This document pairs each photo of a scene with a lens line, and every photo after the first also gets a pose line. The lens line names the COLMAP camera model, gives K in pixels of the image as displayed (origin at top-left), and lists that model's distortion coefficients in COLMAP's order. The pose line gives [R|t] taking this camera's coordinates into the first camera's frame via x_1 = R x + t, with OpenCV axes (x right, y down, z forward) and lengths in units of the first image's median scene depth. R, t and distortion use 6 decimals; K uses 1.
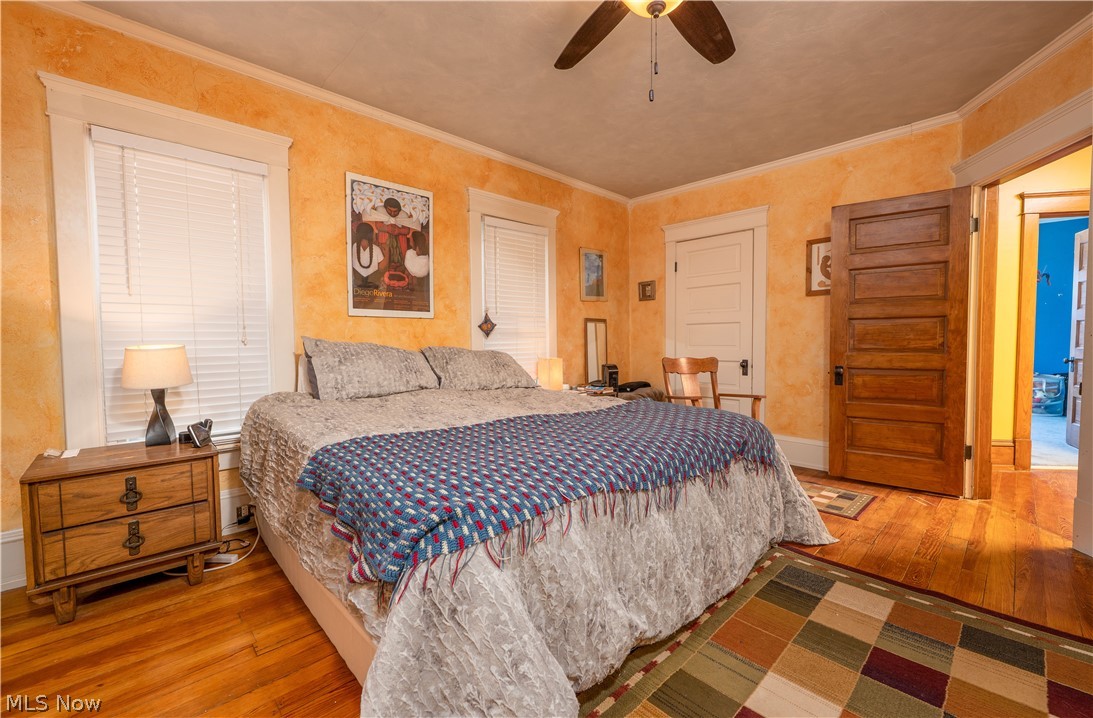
lens RADIAL K [[448.7, 0, 544.7], [0, 448.7, 356.8], [0, 0, 1]] dist [0.000066, 0.000095]
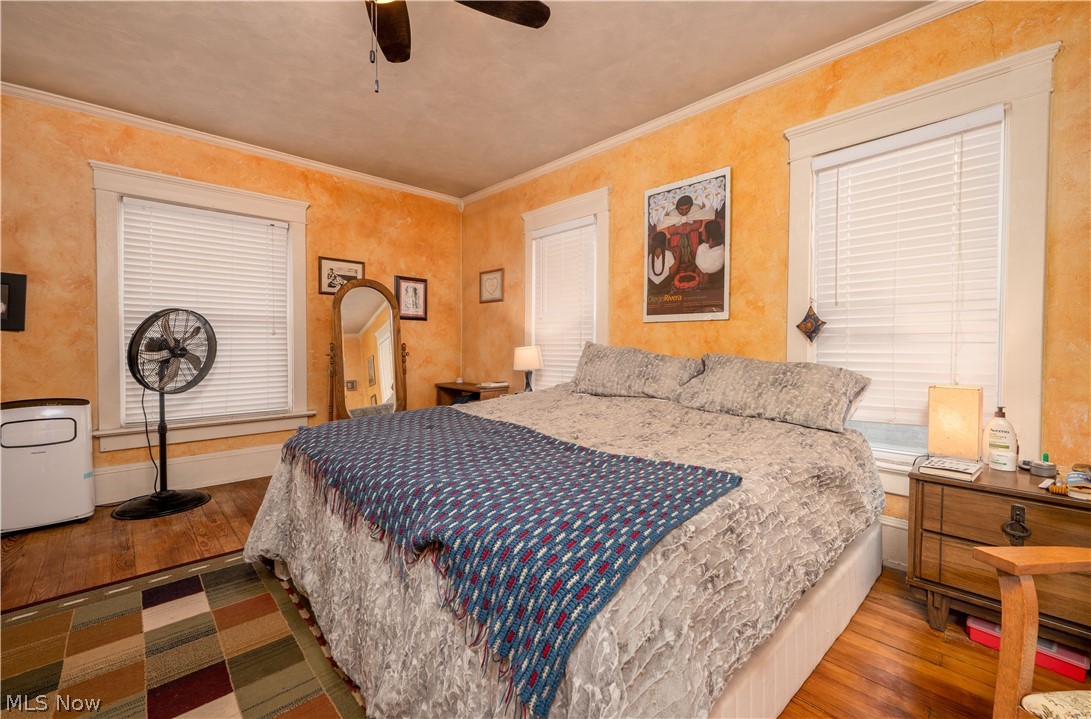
lens RADIAL K [[447.9, 0, 545.2], [0, 447.9, 356.5], [0, 0, 1]] dist [0.000066, 0.000095]
pose [[-0.000773, 0.038657, -0.999252, 0.619511], [-0.040142, 0.998446, 0.038657, -0.038525], [0.999194, 0.040142, 0.000780, 0.716004]]
